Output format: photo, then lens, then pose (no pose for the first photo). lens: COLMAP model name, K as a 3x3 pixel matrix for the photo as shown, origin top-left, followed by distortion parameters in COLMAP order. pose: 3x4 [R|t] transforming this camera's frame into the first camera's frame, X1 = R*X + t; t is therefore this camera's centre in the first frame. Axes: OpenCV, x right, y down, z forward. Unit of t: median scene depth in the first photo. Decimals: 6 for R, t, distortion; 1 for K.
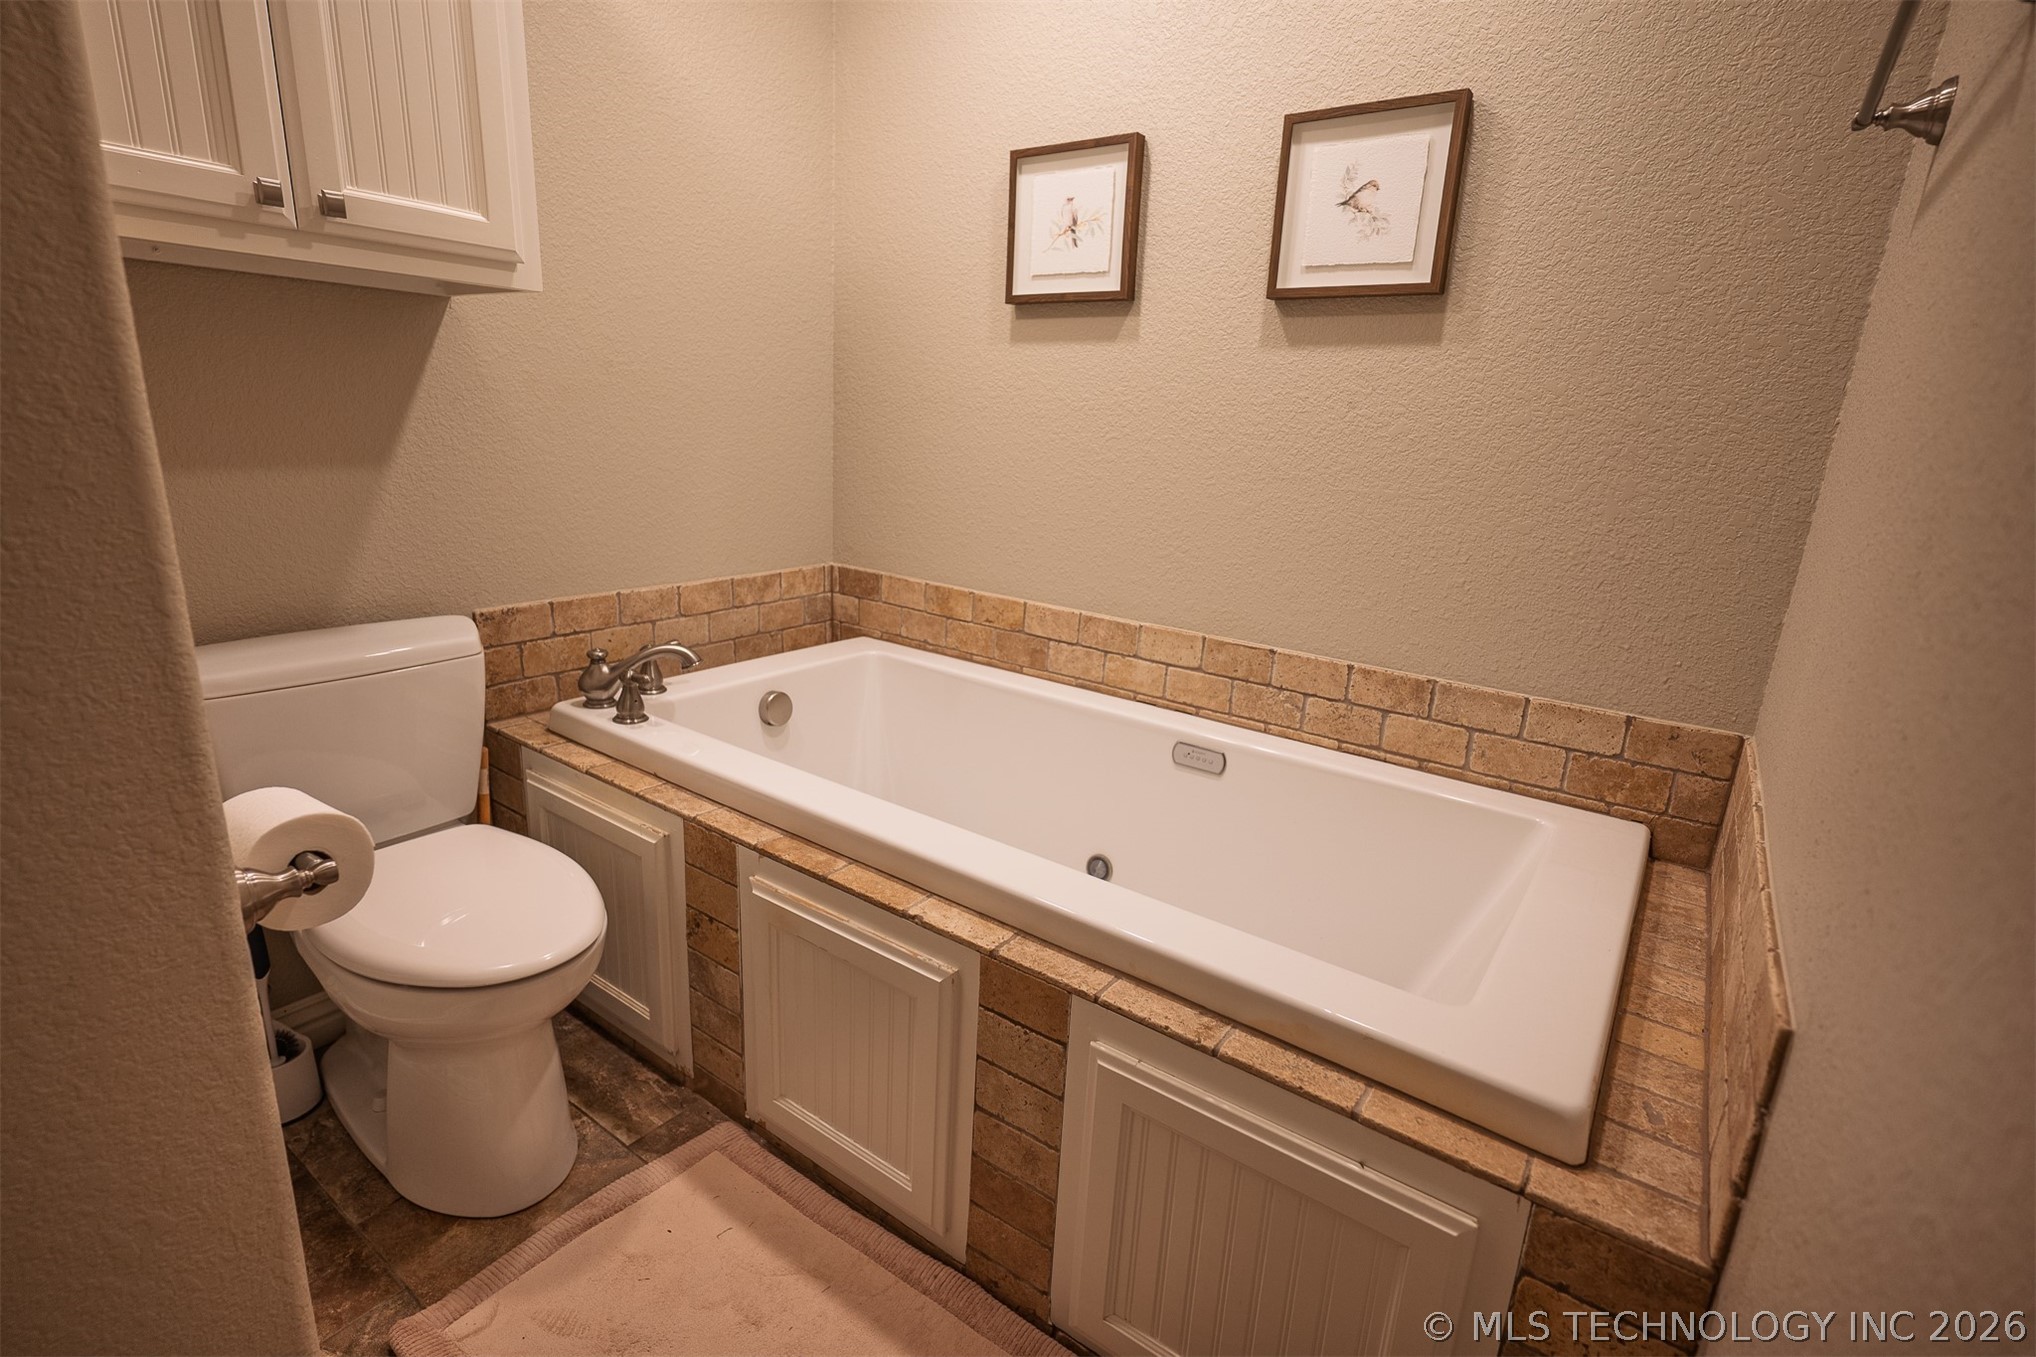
lens RADIAL K [[955.2, 0, 1034.4], [0, 955.2, 678.8], [0, 0, 1]] dist [-0.000744, 0.000754]
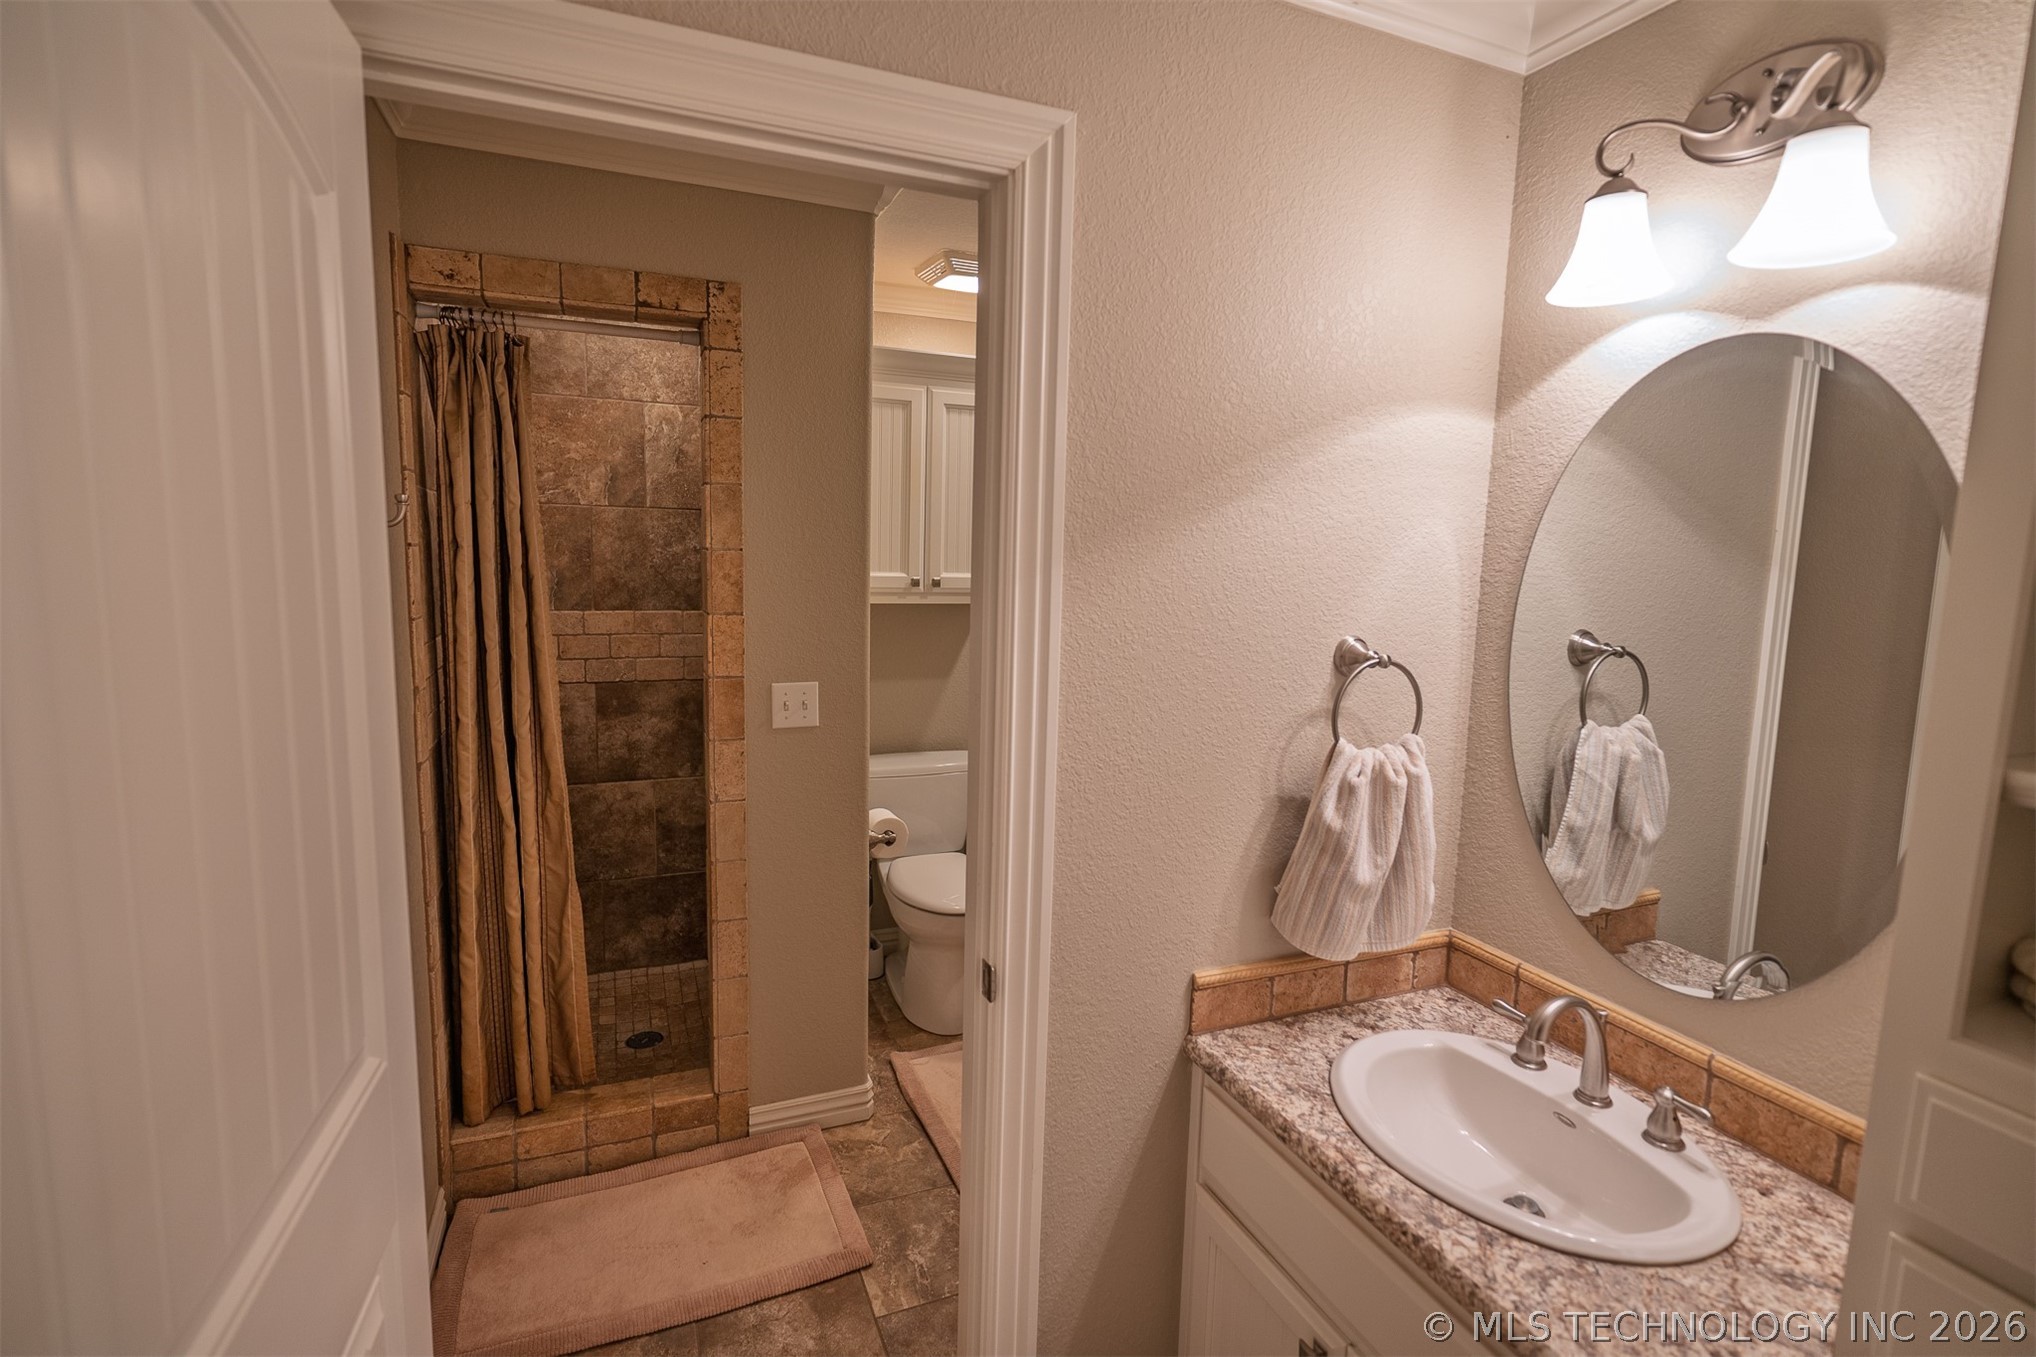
lens RADIAL K [[1019.6, 0, 1019.9], [0, 1019.6, 672.4], [0, 0, 1]] dist [-0.007200, 0.005121]
pose [[0.837369, 0.043147, -0.544932, 0.807188], [-0.125025, 0.985573, -0.114082, 0.004486], [0.532148, 0.163658, 0.830683, -0.937951]]
